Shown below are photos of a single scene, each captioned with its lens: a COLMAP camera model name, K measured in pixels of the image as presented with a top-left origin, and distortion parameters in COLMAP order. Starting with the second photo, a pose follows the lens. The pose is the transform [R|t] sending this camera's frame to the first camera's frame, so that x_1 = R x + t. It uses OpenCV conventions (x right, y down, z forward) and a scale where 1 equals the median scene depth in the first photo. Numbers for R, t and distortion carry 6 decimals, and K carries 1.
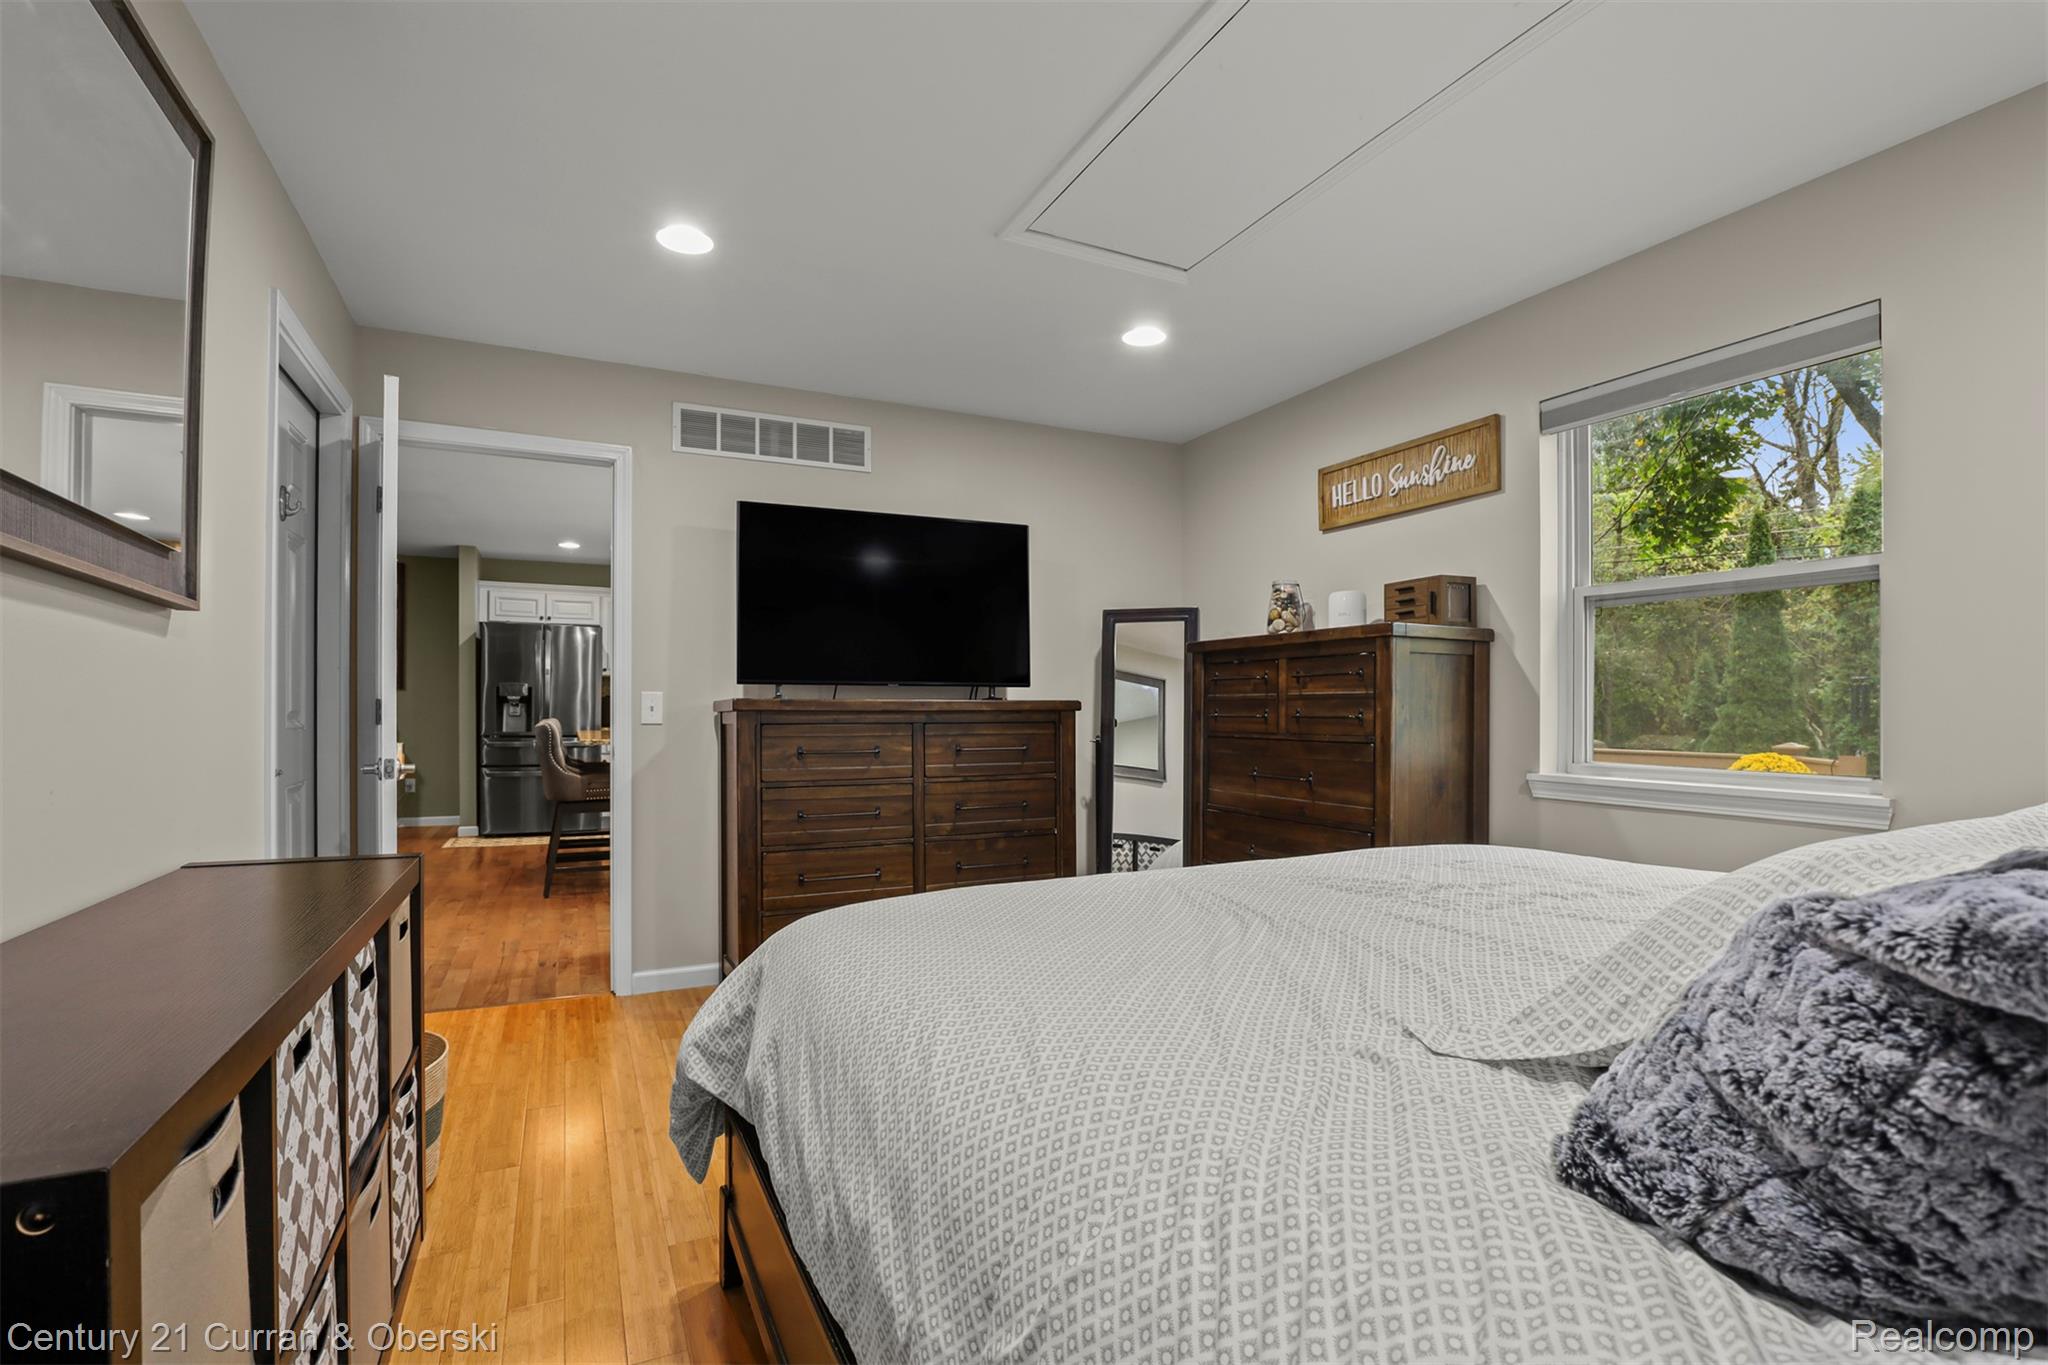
lens RADIAL K [[950.3, 0, 1026.8], [0, 950.3, 718.2], [0, 0, 1]] dist [-0.034924, 0.005305]
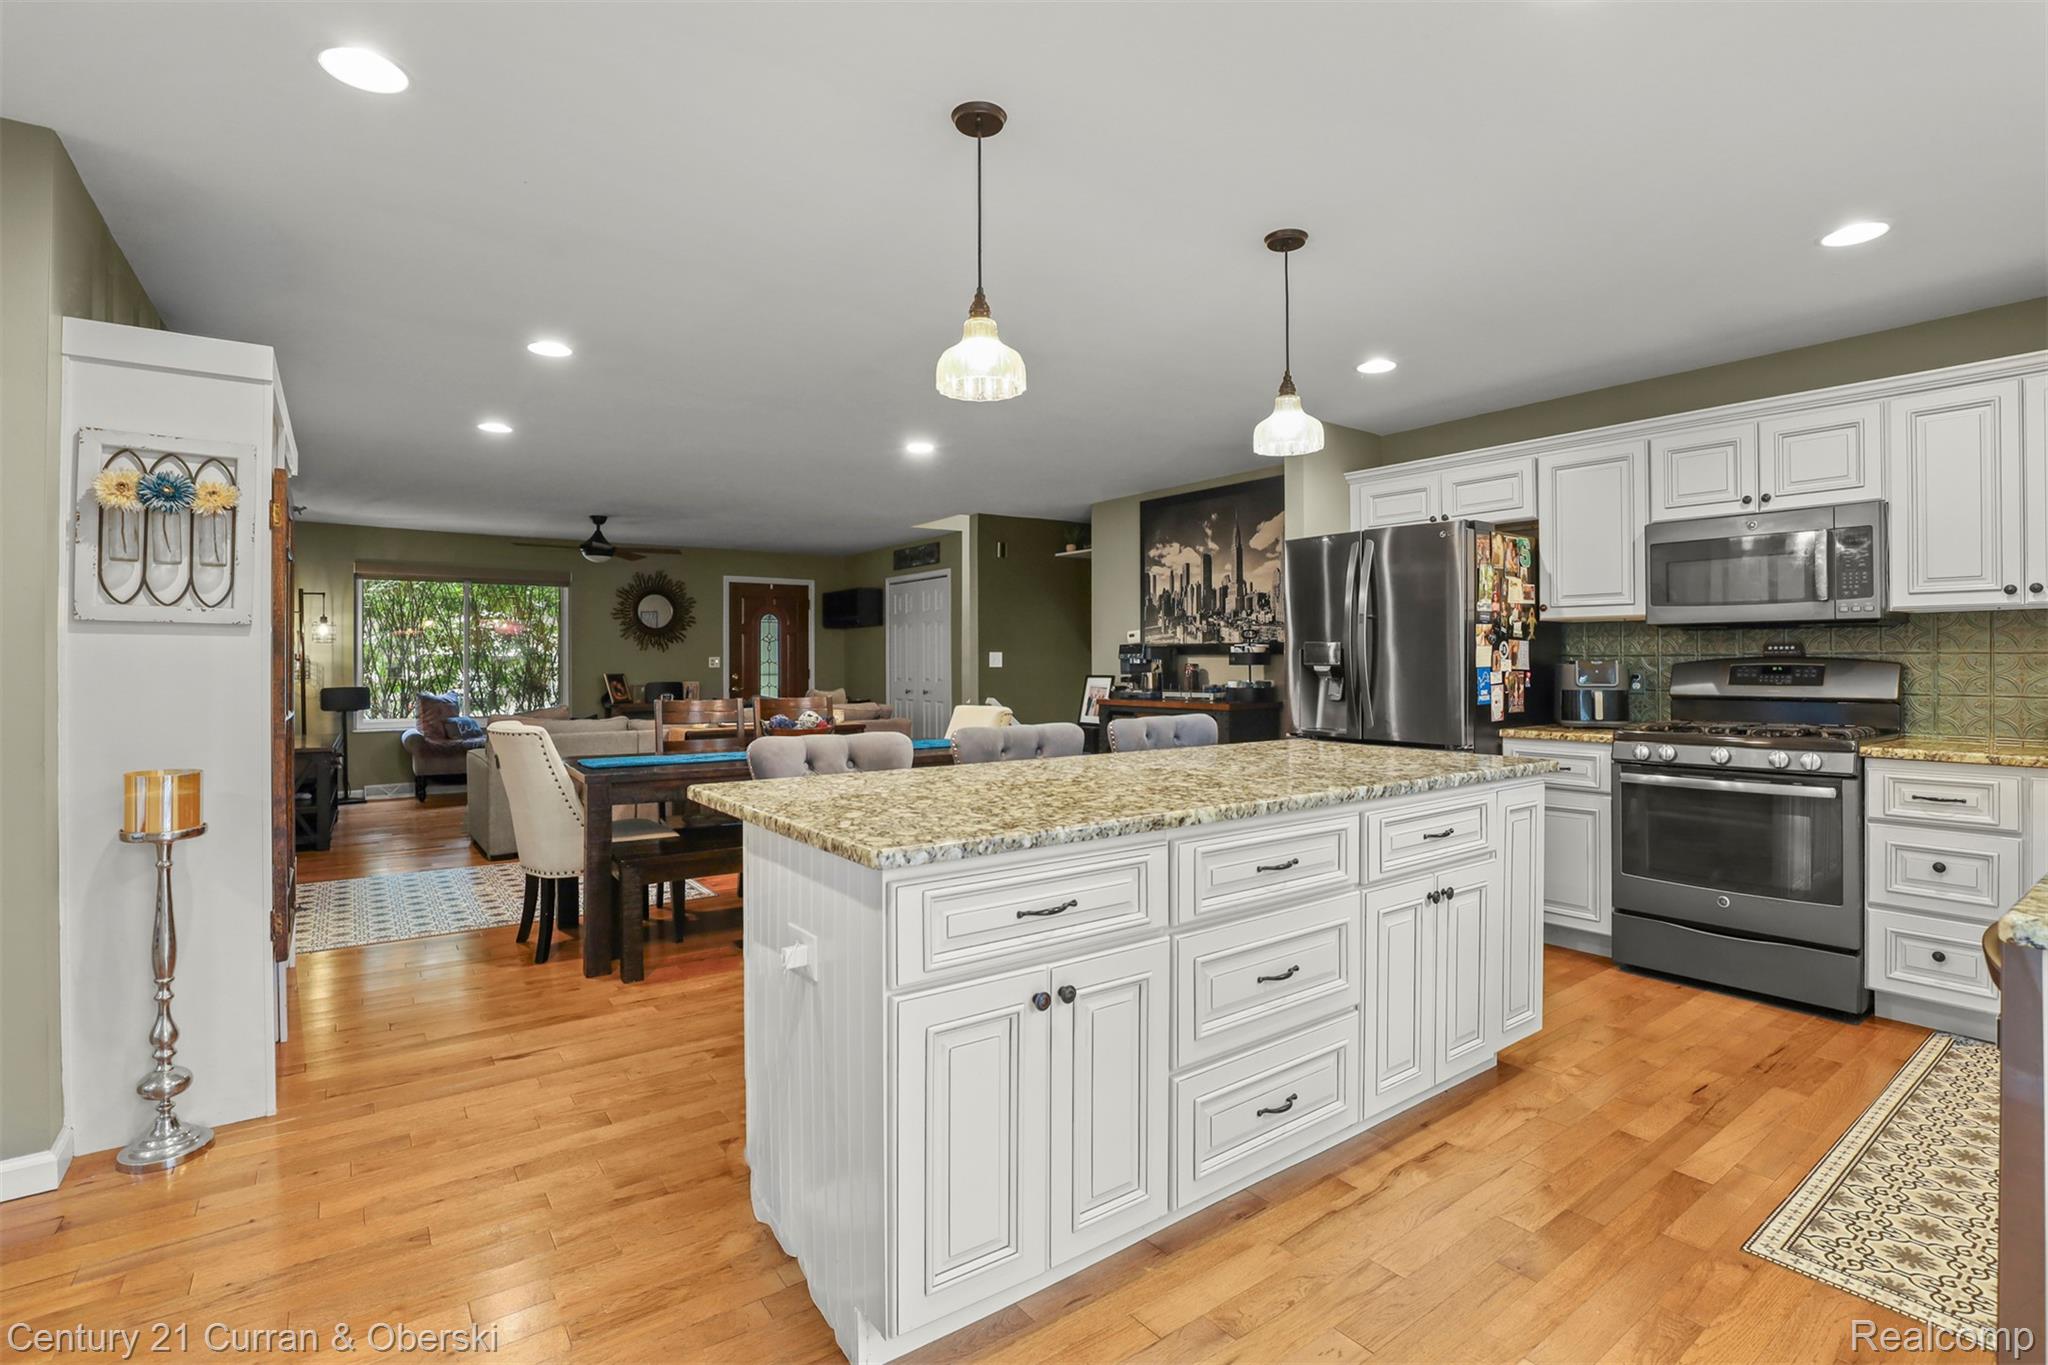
lens RADIAL K [[950.3, 0, 1033.4], [0, 950.3, 669.3], [0, 0, 1]] dist [-0.034924, 0.005305]
pose [[0.172862, 0.002154, -0.984944, -0.009122], [-0.005734, 0.999983, 0.001181, -0.042762], [0.984929, 0.005443, 0.172872, 1.482070]]
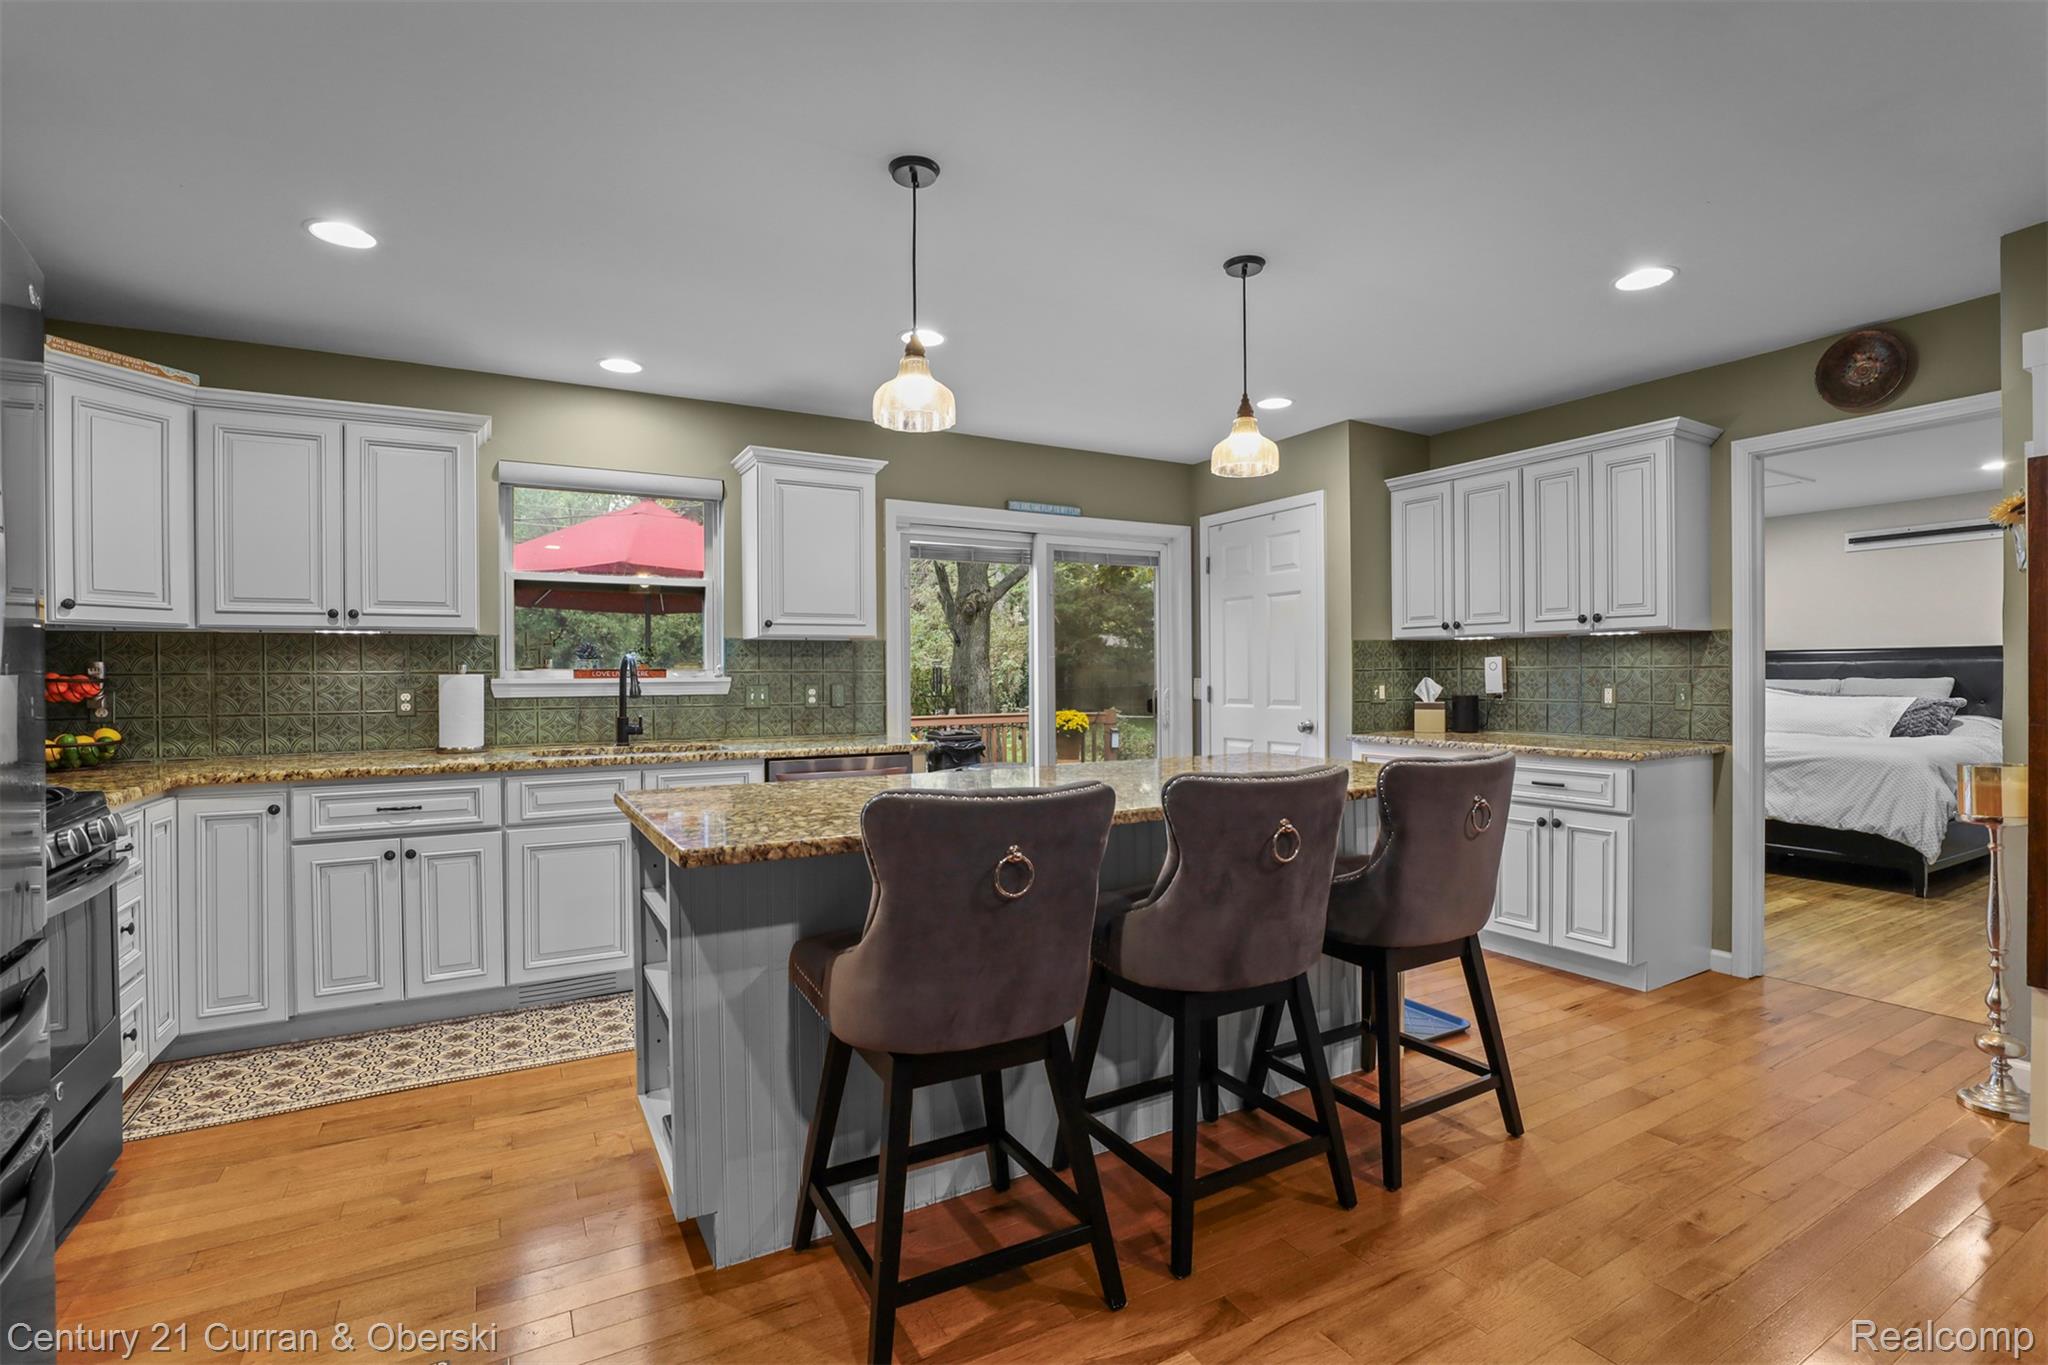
lens RADIAL K [[950.3, 0, 1030.8], [0, 950.3, 672.5], [0, 0, 1]] dist [-0.034924, 0.005305]
pose [[-0.061839, -0.000576, 0.998086, -1.345394], [0.017318, 0.999849, 0.001650, -0.050377], [-0.997936, 0.017386, -0.061820, 1.775090]]
